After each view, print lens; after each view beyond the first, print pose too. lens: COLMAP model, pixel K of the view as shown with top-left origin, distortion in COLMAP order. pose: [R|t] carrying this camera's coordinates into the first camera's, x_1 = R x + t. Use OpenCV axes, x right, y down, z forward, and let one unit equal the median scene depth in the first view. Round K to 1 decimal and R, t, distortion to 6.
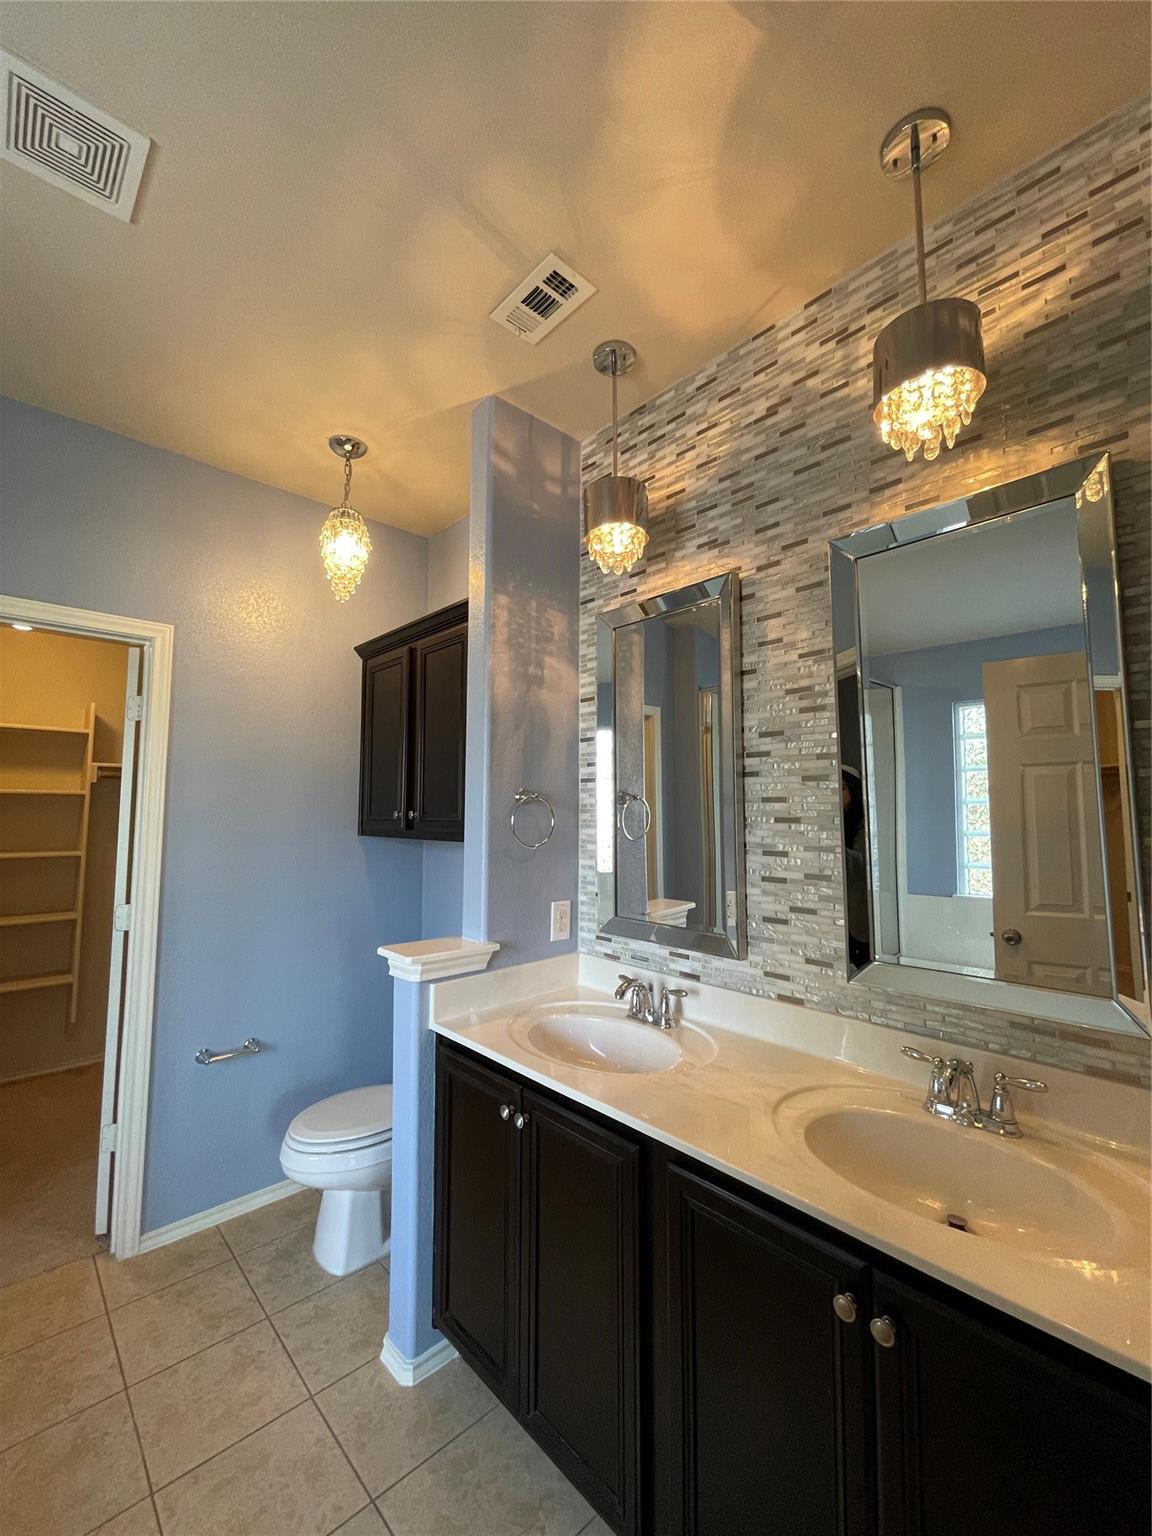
lens RADIAL K [[626.4, 0, 580.9], [0, 626.4, 770.8], [0, 0, 1]] dist [-0.000026, -0.001191]
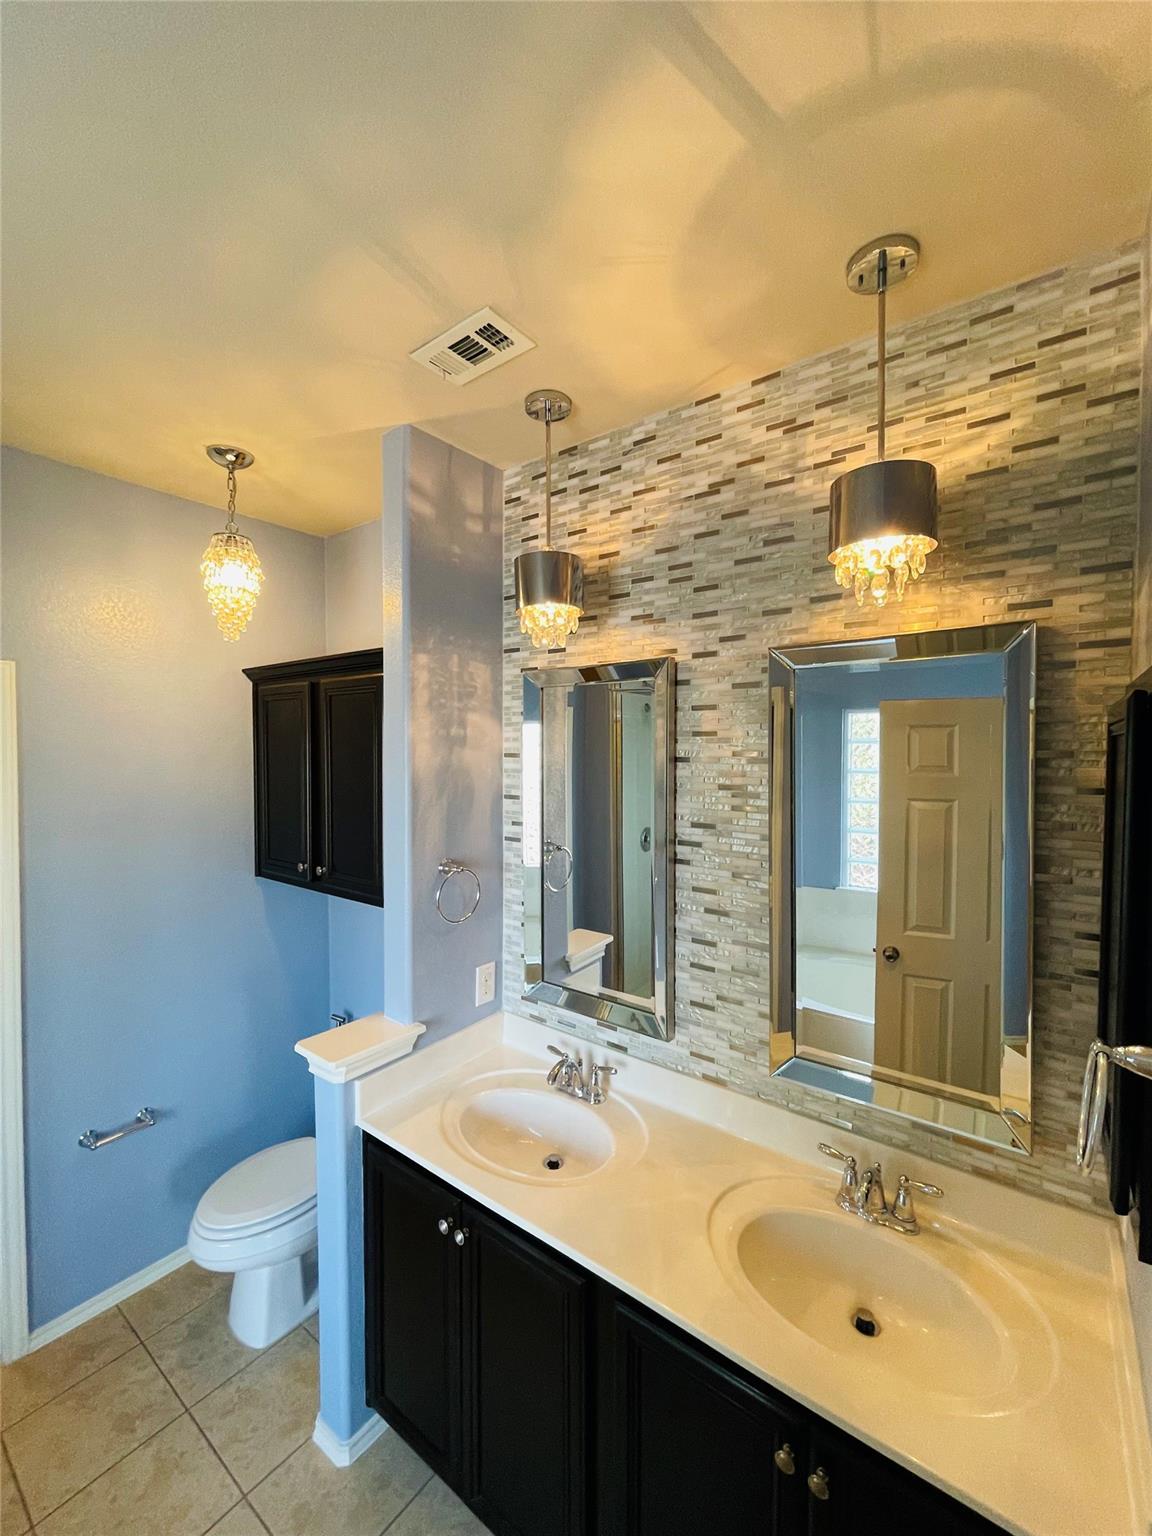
lens RADIAL K [[626.4, 0, 579.3], [0, 626.4, 766.3], [0, 0, 1]] dist [-0.000026, -0.001191]
pose [[0.985979, -0.004469, 0.166808, -0.059881], [-0.012460, 0.994879, 0.100302, -0.243856], [-0.166402, -0.100974, 0.980874, 0.048700]]
